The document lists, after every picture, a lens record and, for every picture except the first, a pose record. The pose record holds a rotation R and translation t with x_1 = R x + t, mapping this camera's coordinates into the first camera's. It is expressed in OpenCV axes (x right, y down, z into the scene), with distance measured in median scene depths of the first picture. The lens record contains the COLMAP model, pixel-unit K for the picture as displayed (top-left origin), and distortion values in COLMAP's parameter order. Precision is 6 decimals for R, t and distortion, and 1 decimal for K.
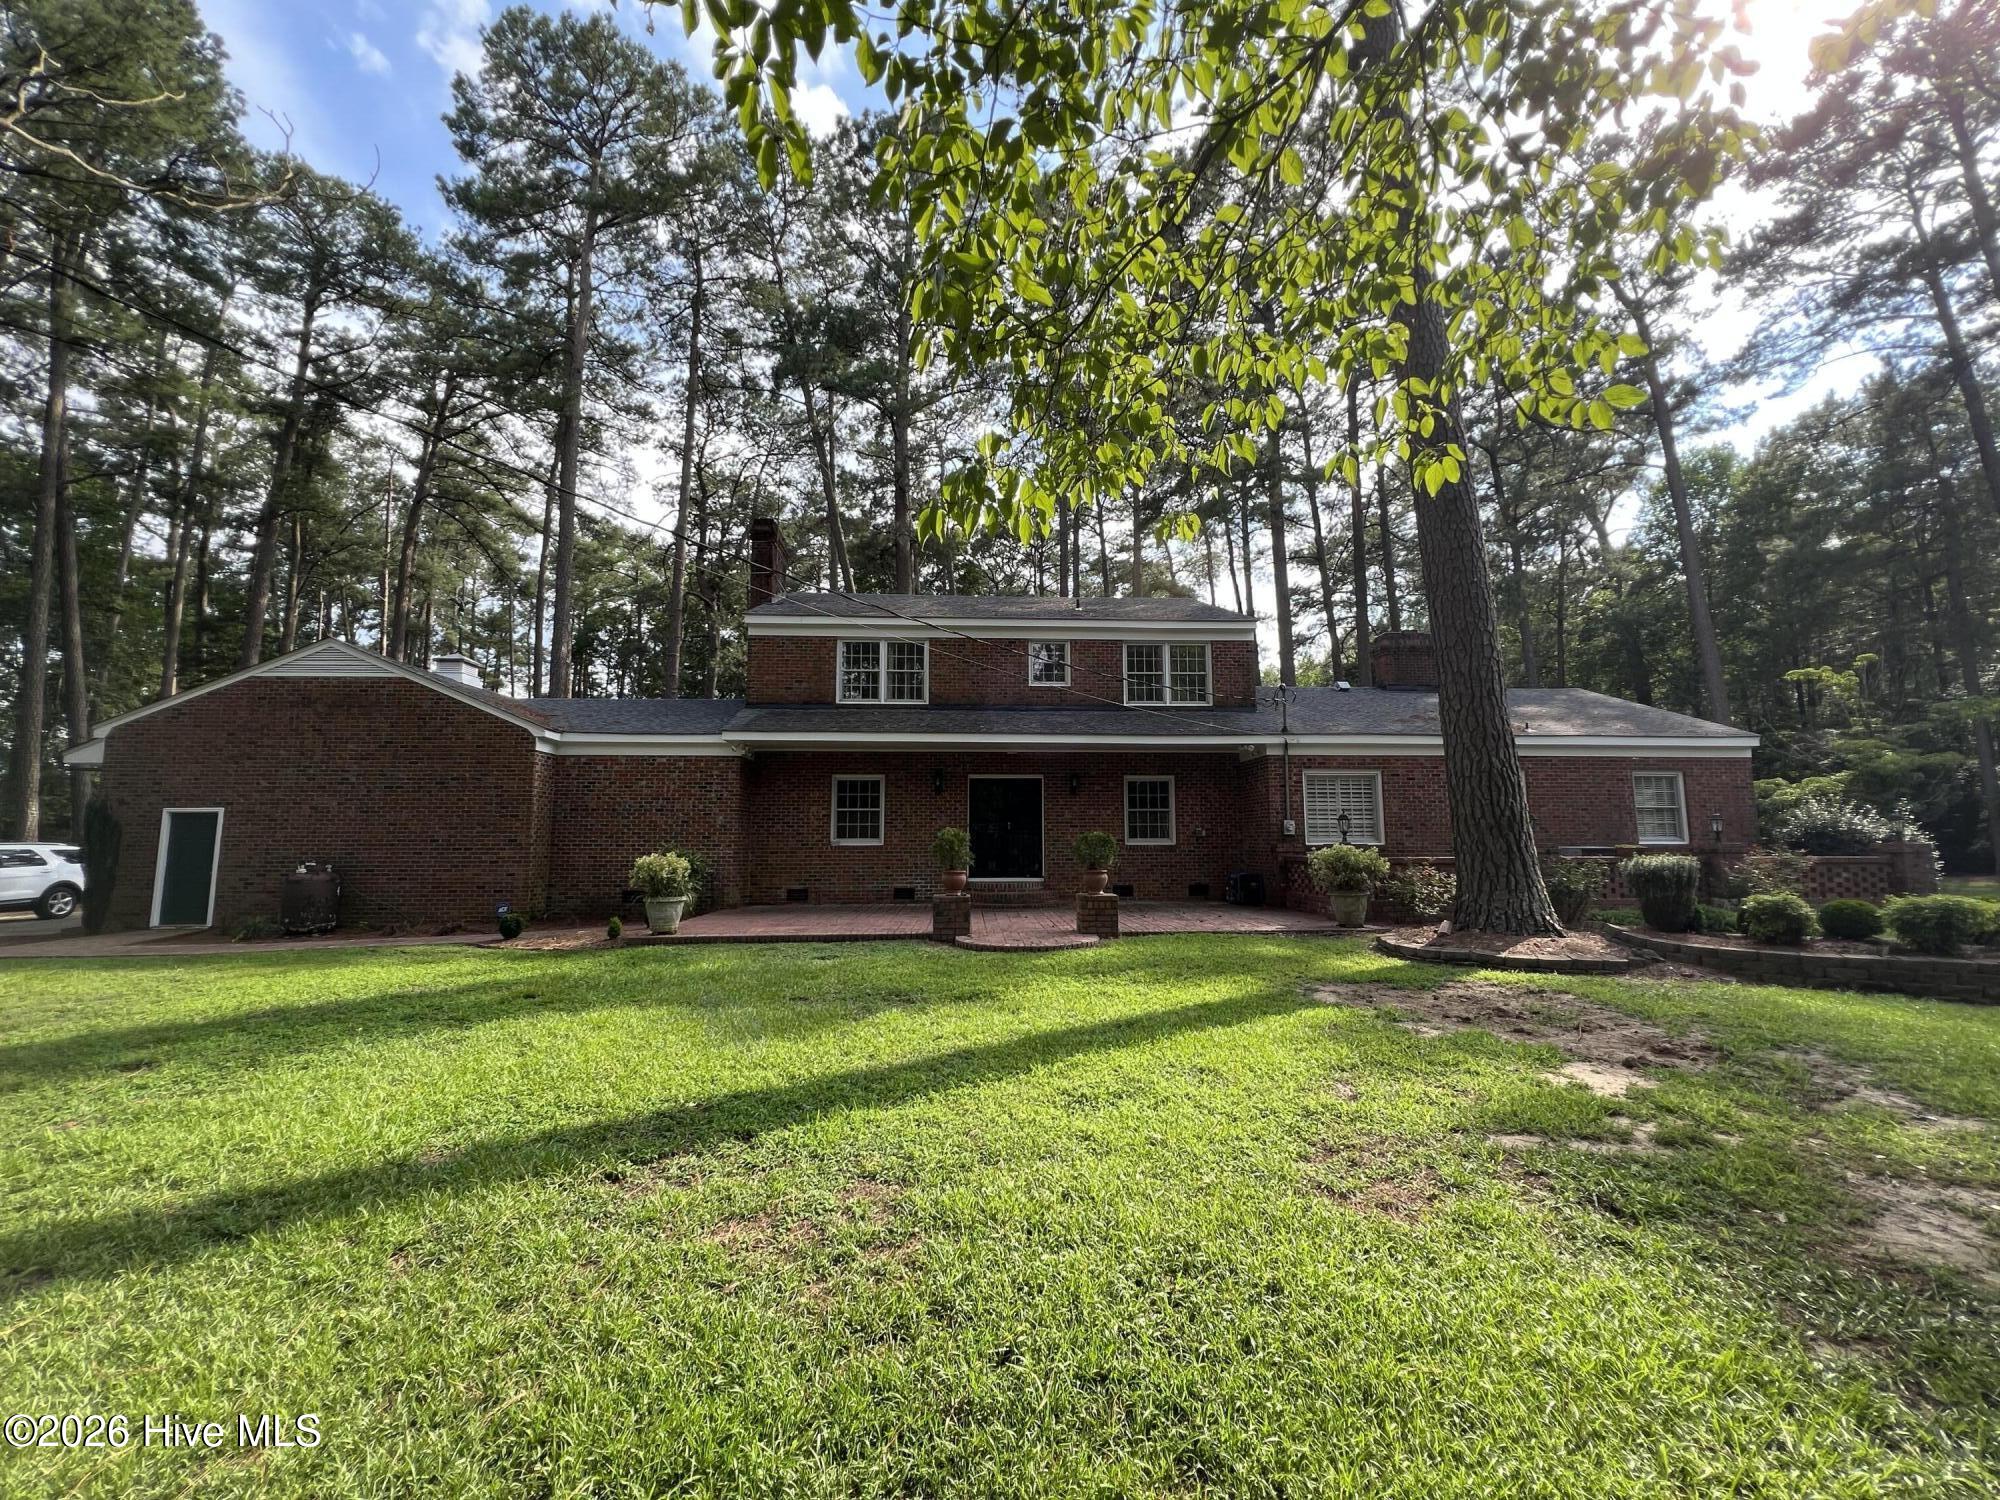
lens RADIAL K [[808.4, 0, 1000.0], [0, 808.4, 750.0], [0, 0, 1]] dist [-0.002598, 0.000349]
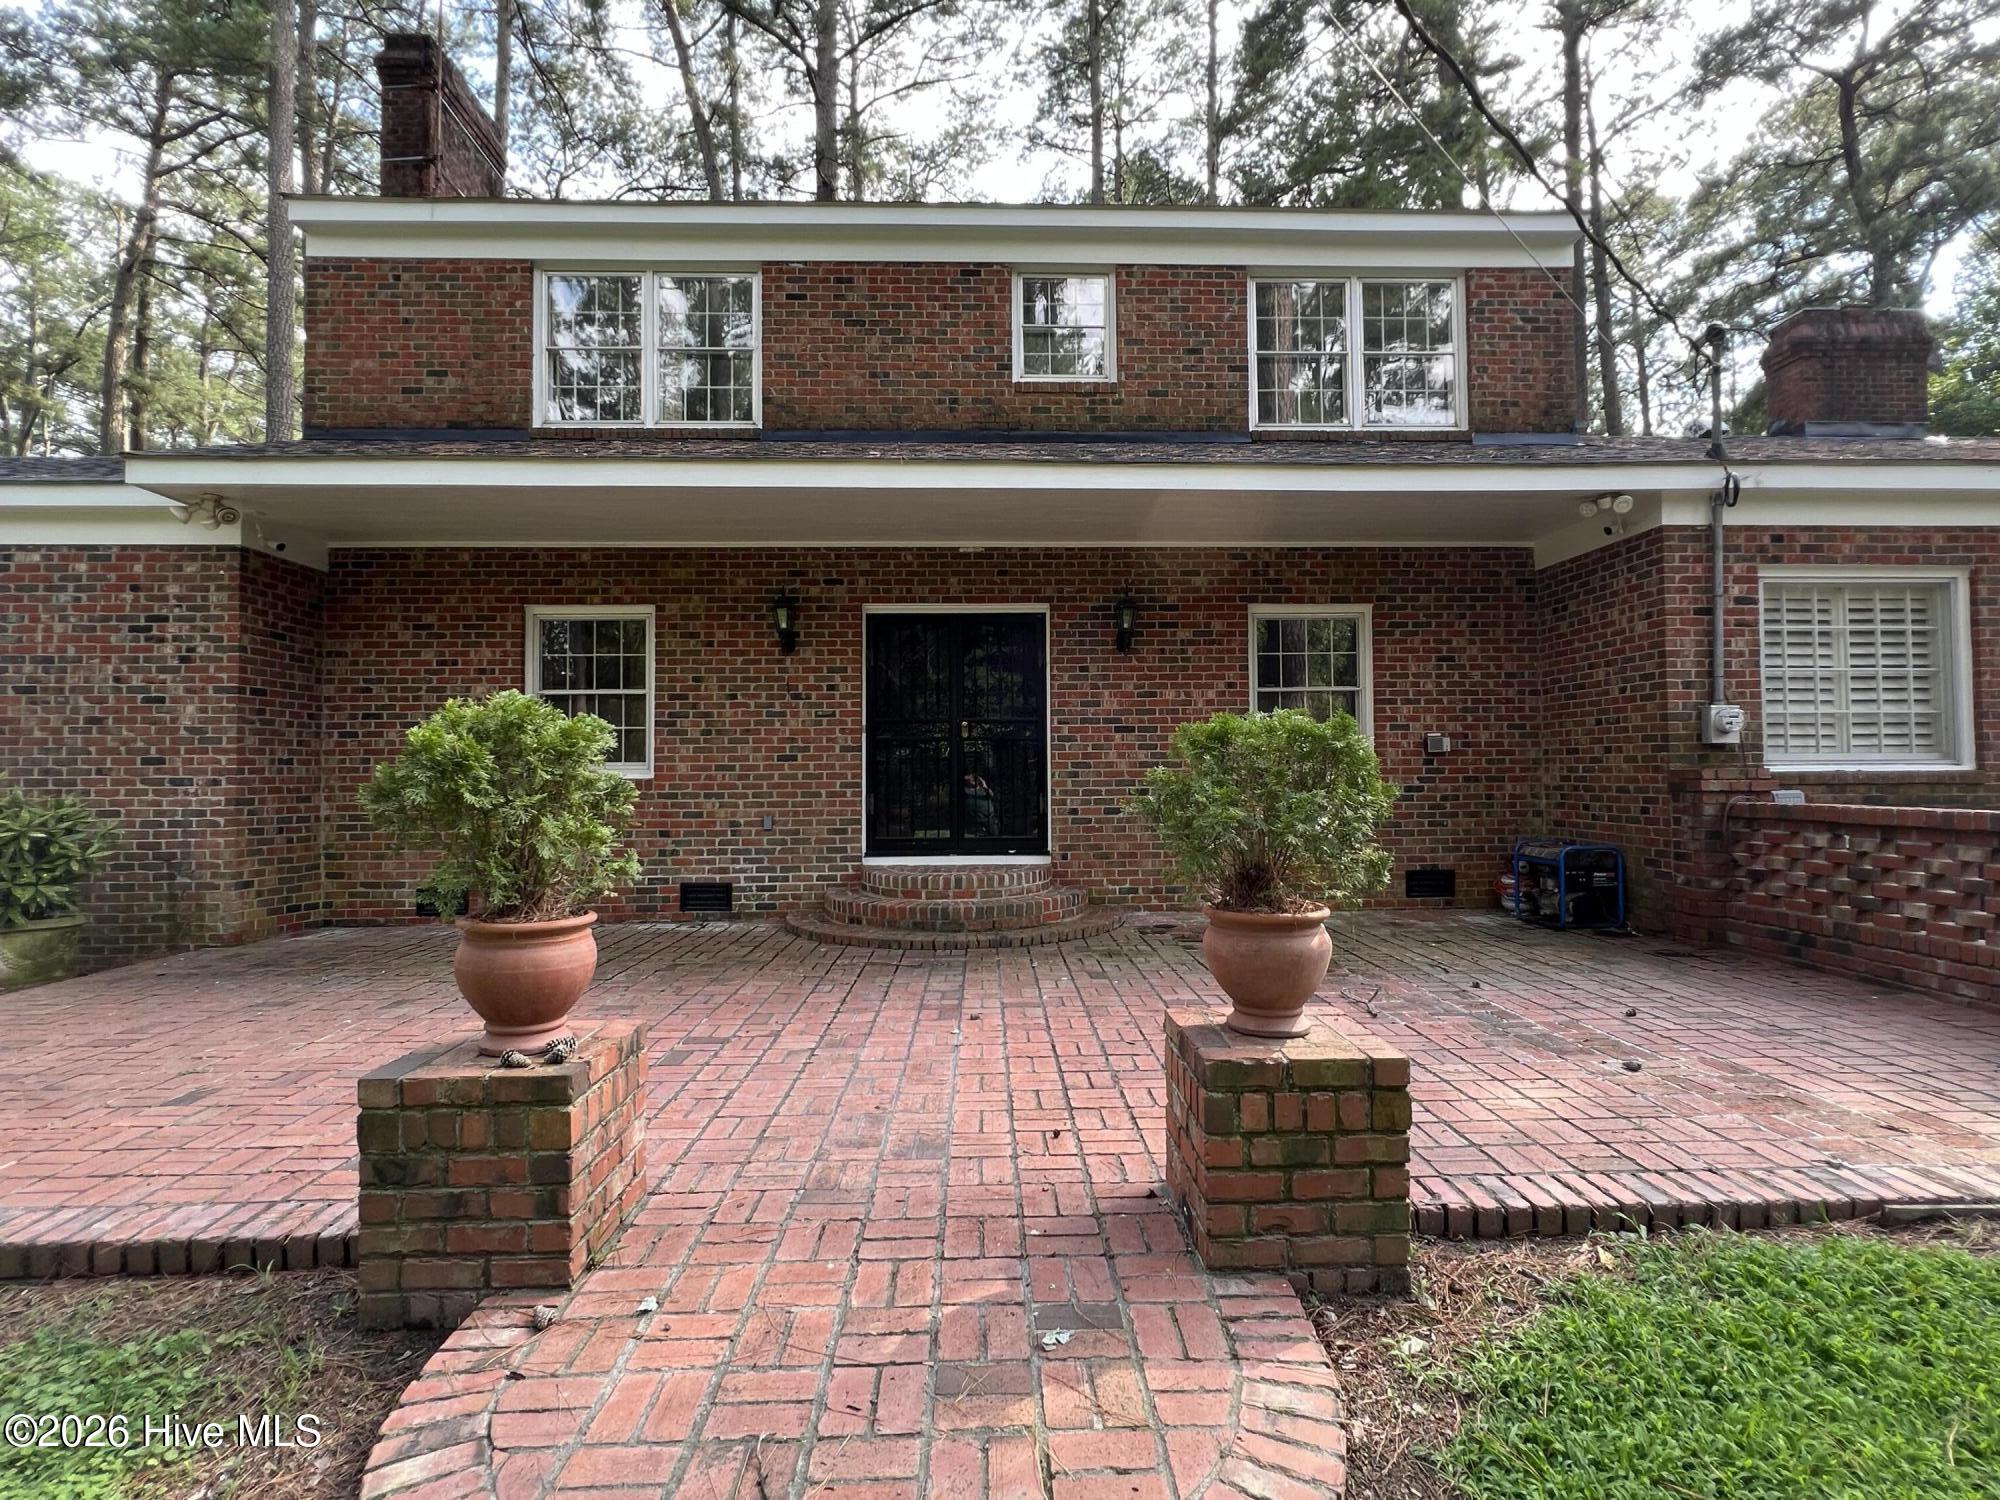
lens RADIAL K [[952.5, 0, 1000.0], [0, 952.5, 750.0], [0, 0, 1]] dist [-0.003986, 0.001235]
pose [[0.999744, -0.006219, -0.021754, 0.040168], [0.008166, 0.995855, 0.090592, 0.062338], [0.021100, -0.090747, 0.995650, 0.533564]]
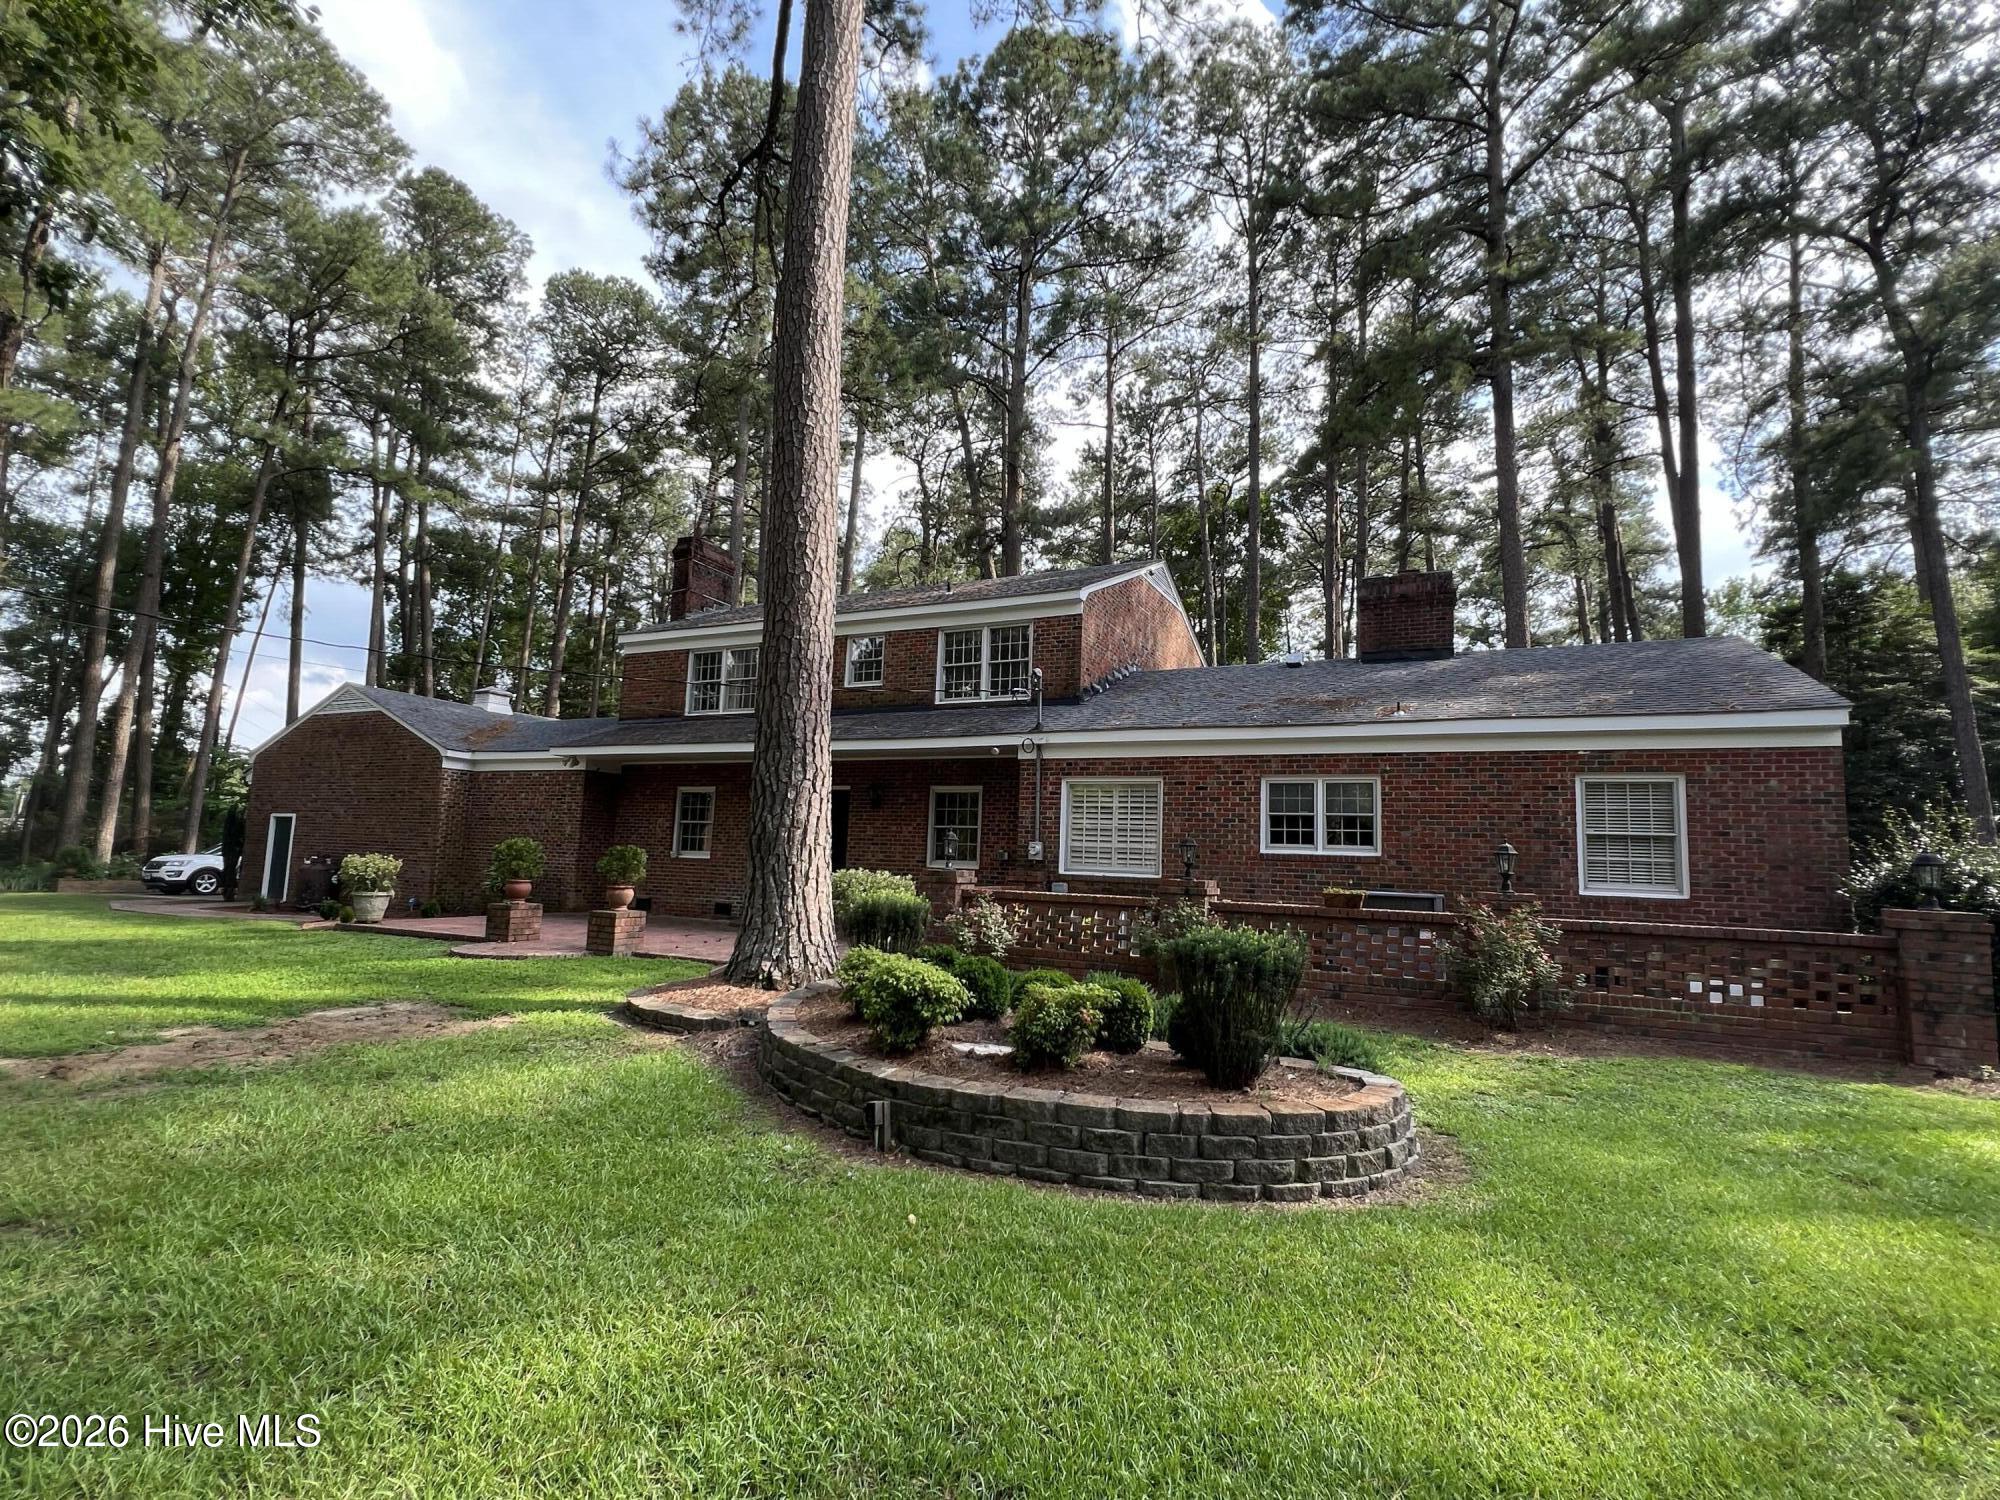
lens RADIAL K [[952.5, 0, 1000.0], [0, 952.5, 750.0], [0, 0, 1]] dist [-0.003986, 0.001235]
pose [[0.873433, -0.024384, -0.486334, 0.734326], [0.020848, 0.999702, -0.012681, 0.008386], [0.486498, 0.000937, 0.873681, 0.161587]]
